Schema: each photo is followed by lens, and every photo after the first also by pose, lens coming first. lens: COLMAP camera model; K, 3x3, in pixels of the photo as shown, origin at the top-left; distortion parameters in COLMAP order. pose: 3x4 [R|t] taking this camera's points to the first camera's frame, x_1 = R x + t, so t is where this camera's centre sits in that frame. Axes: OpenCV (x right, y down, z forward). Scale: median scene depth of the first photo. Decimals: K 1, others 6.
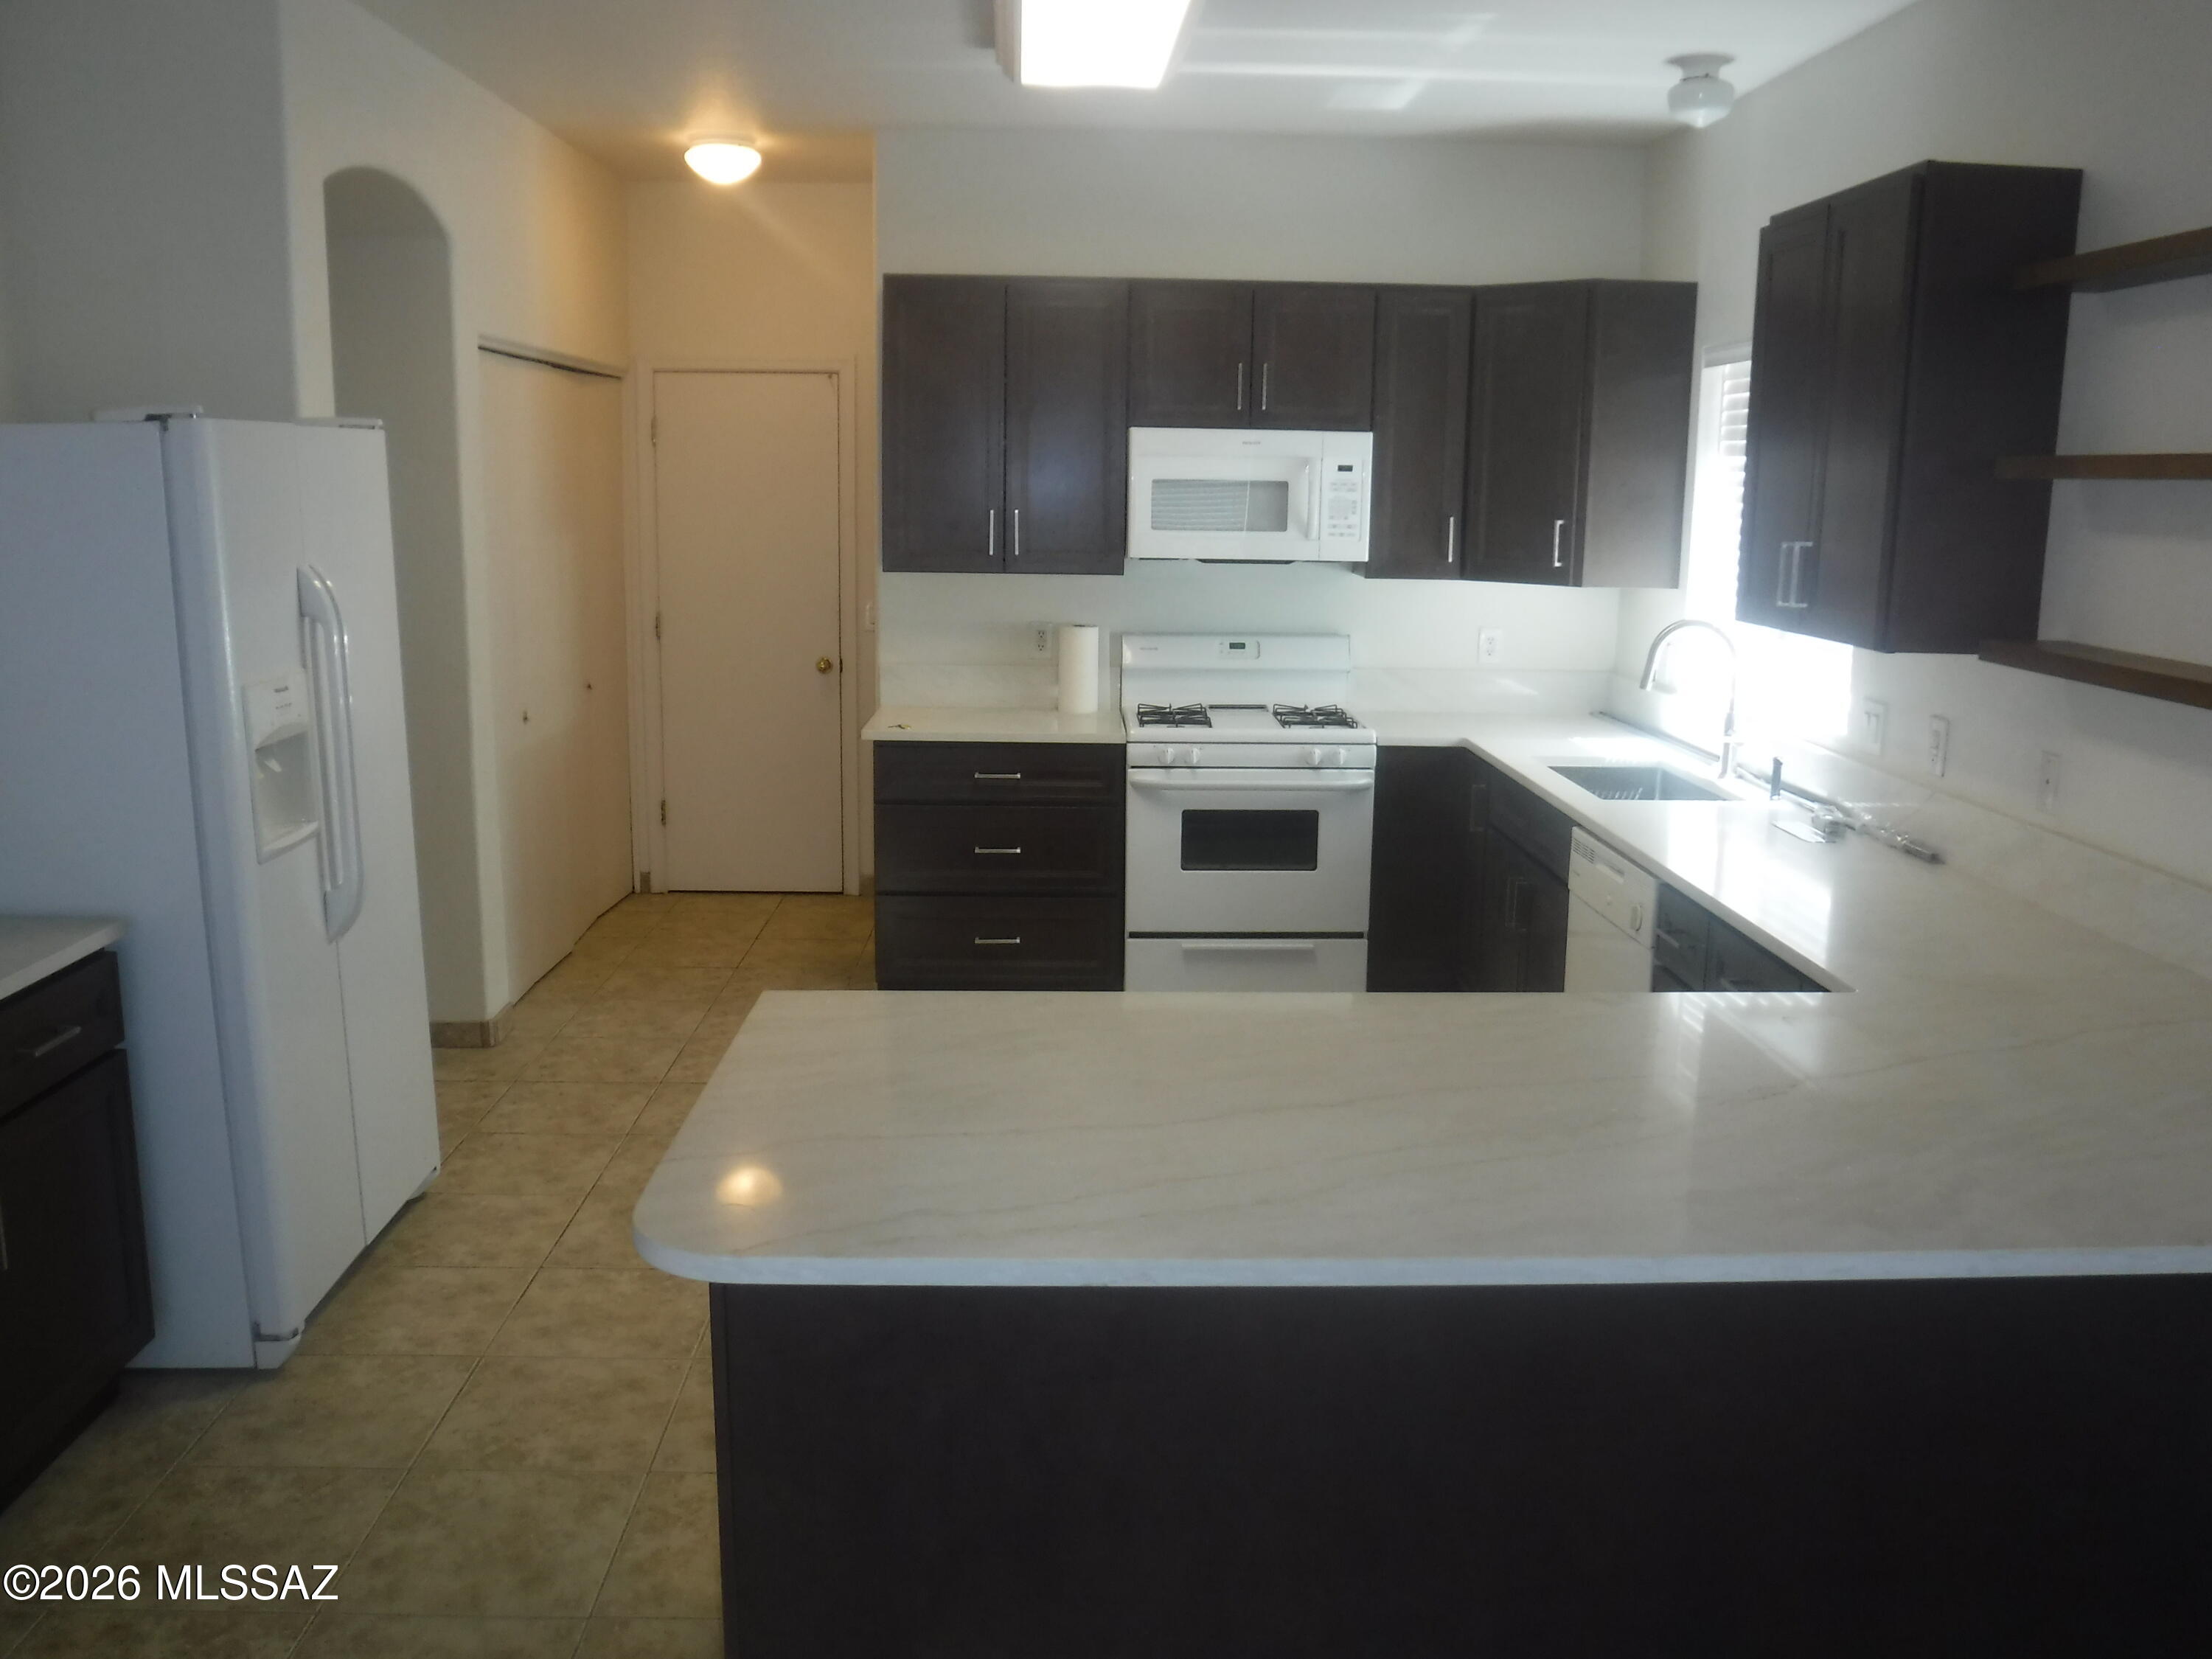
lens RADIAL K [[1822.0, 0, 1096.6], [0, 1822.0, 823.5], [0, 0, 1]] dist [-0.085460, 0.032927]
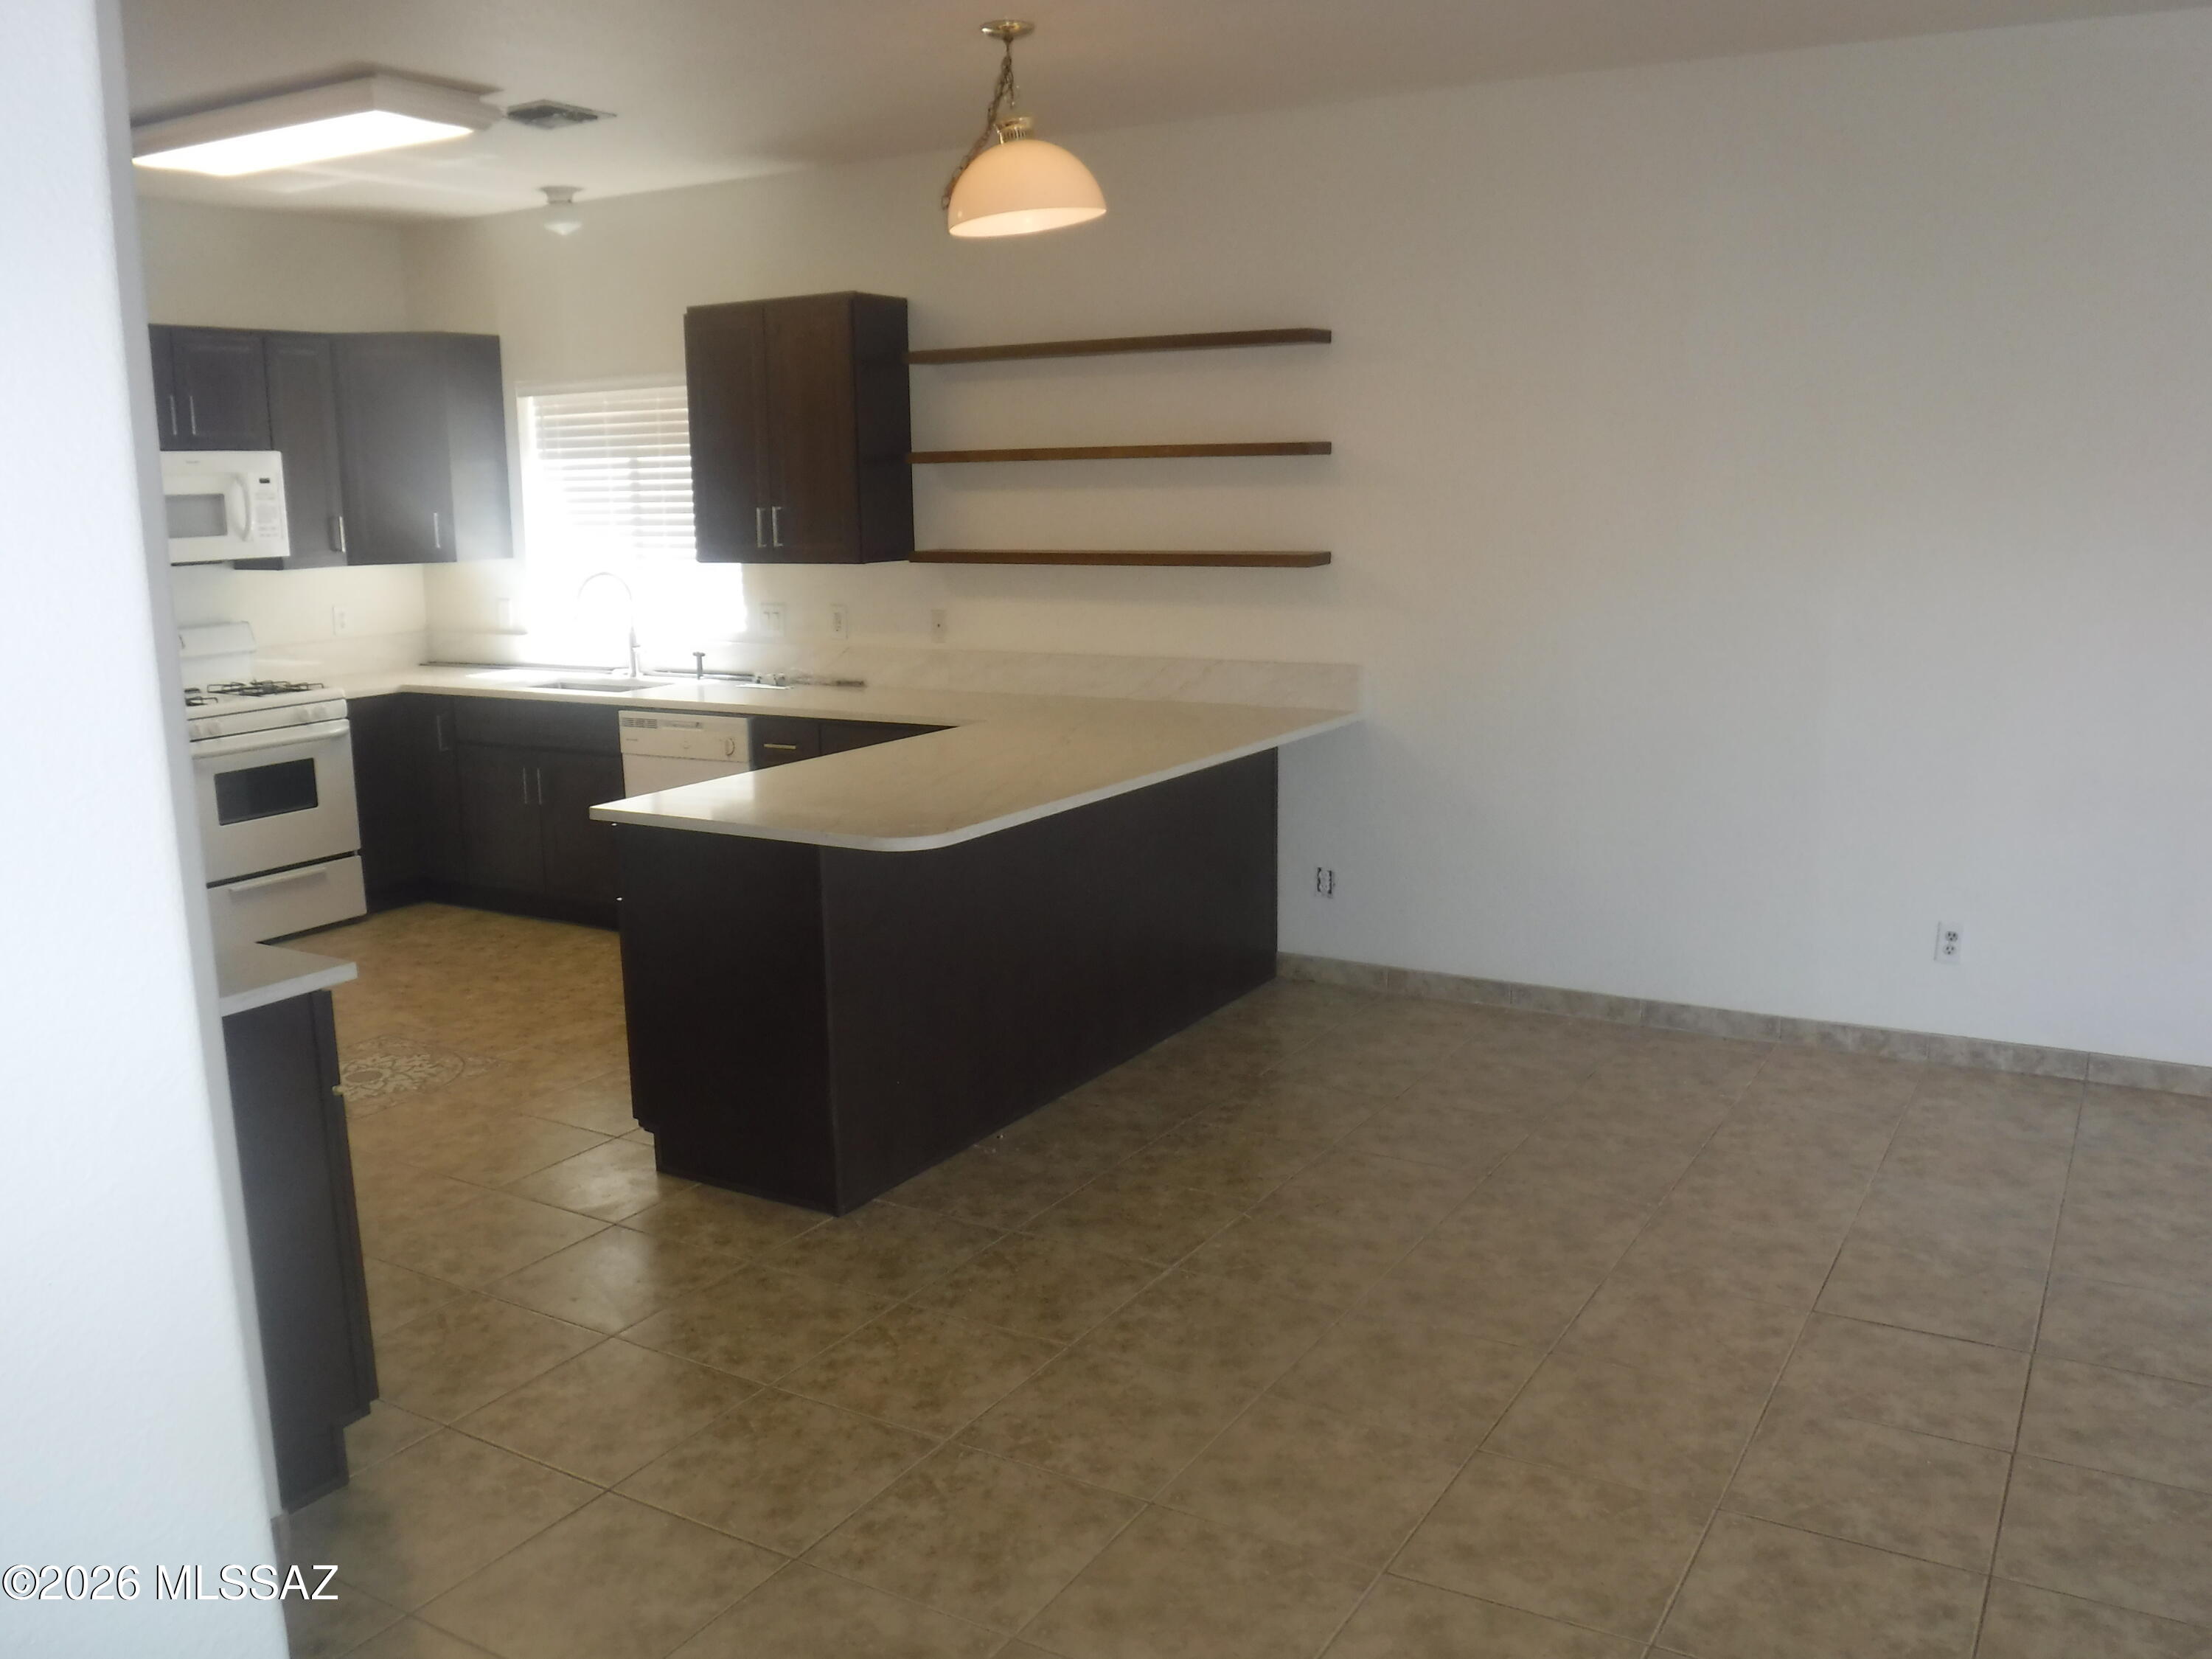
lens RADIAL K [[1822.0, 0, 1115.0], [0, 1822.0, 828.5], [0, 0, 1]] dist [-0.085460, 0.032927]
pose [[0.531487, -0.181914, 0.827302, -0.599853], [0.181526, 0.978438, 0.098528, 0.018448], [-0.827387, 0.097811, 0.553050, -0.114890]]
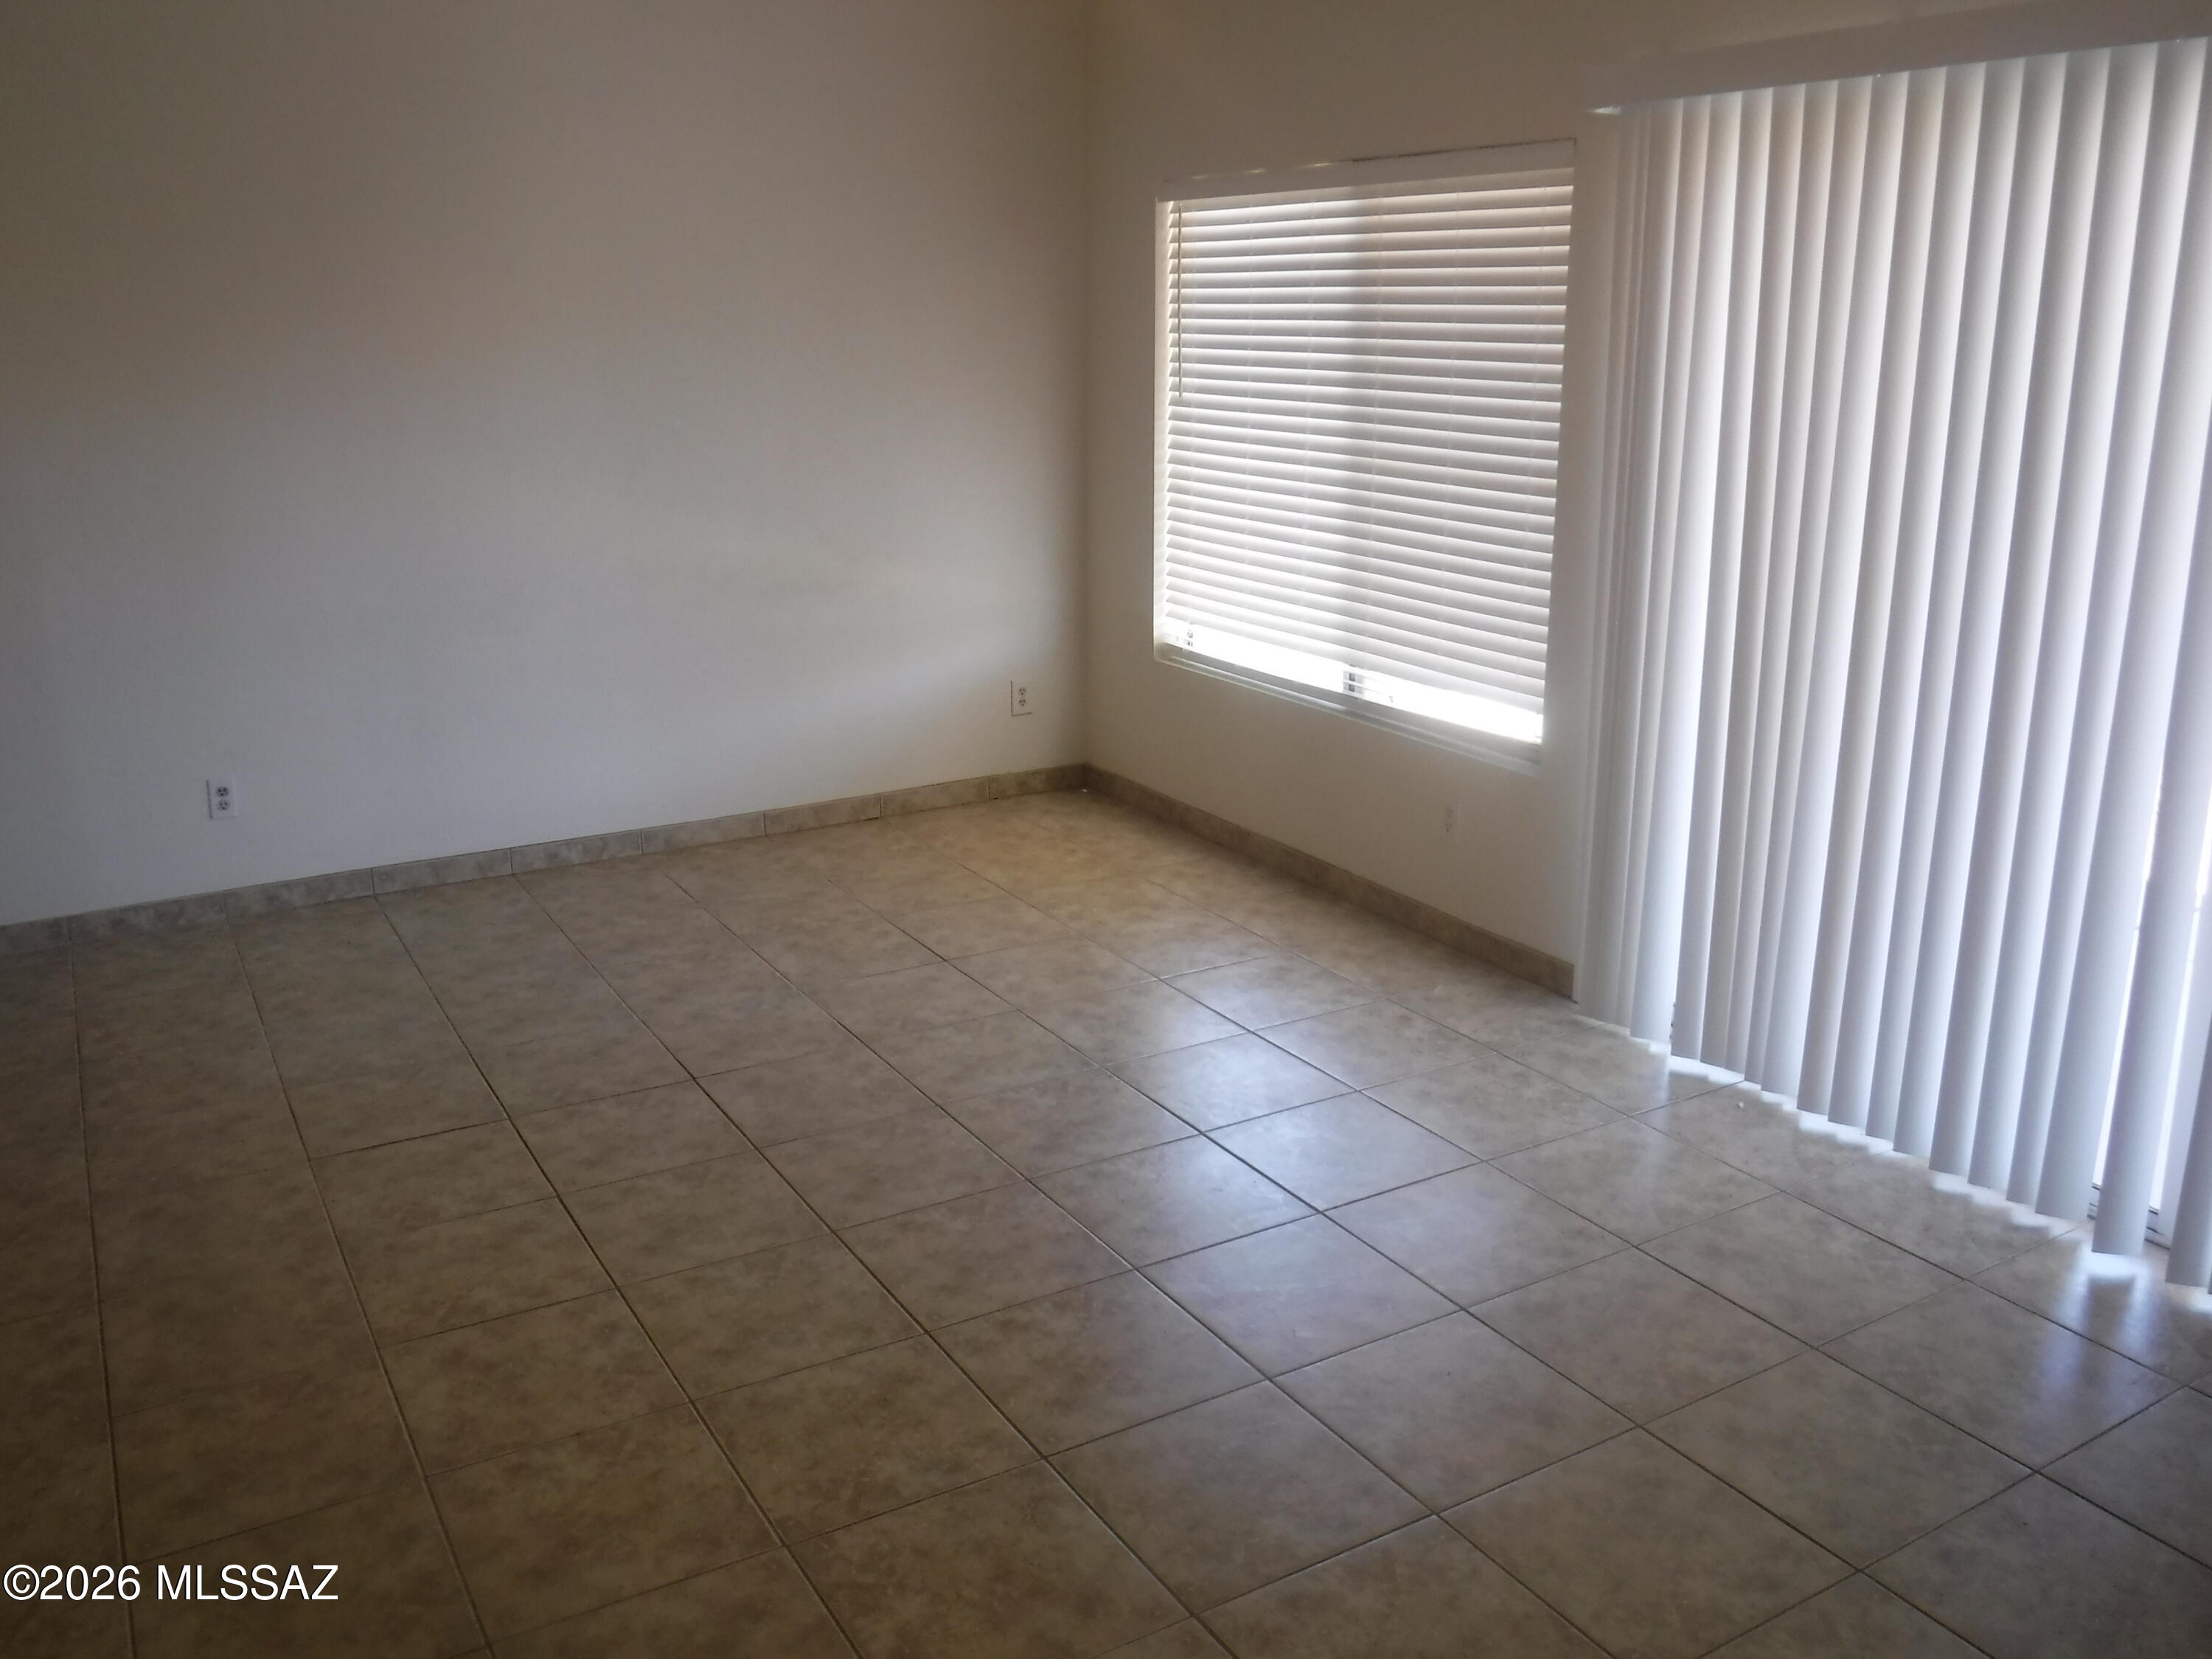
lens RADIAL K [[1822.0, 0, 1114.2], [0, 1822.0, 844.5], [0, 0, 1]] dist [-0.085460, 0.032927]
pose [[-0.479577, -0.259733, 0.838180, -0.625177], [0.163943, 0.911851, 0.376364, -0.005852], [-0.862049, 0.317909, -0.394721, 0.015422]]
